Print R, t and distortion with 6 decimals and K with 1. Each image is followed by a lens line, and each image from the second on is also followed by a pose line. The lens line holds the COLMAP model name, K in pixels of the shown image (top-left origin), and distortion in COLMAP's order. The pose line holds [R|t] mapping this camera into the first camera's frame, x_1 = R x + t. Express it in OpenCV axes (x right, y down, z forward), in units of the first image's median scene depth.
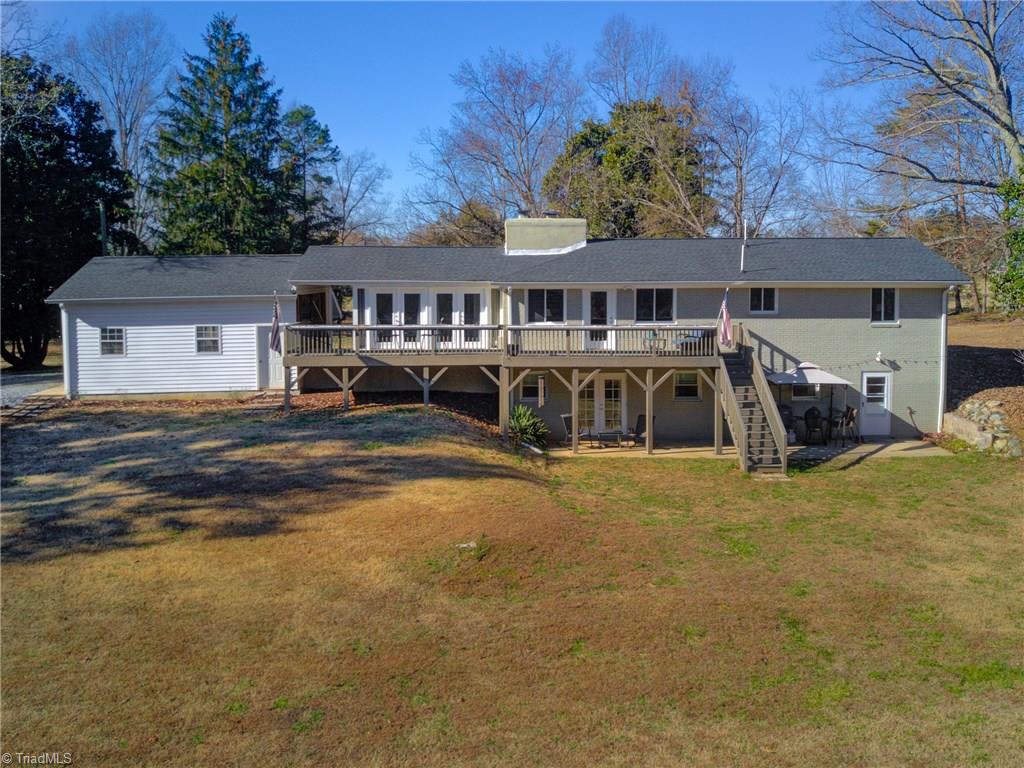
lens RADIAL K [[998.4, 0, 526.5], [0, 998.4, 315.9], [0, 0, 1]] dist [0.013301, -0.009507]
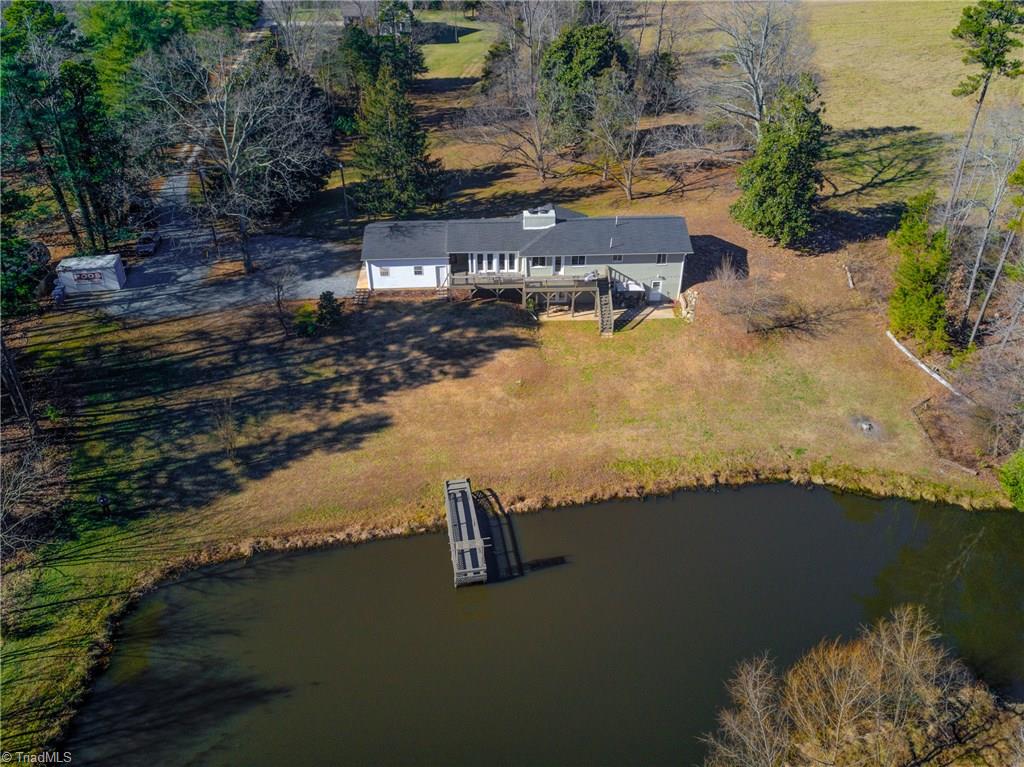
lens RADIAL K [[830.1, 0, 512.0], [0, 830.1, 383.5], [0, 0, 1]] dist [-0.019976, -0.004569]
pose [[0.999960, 0.005174, -0.007287, -0.036939], [-0.000381, 0.839304, 0.543663, -0.980341], [0.008929, -0.543638, 0.839272, -1.125035]]
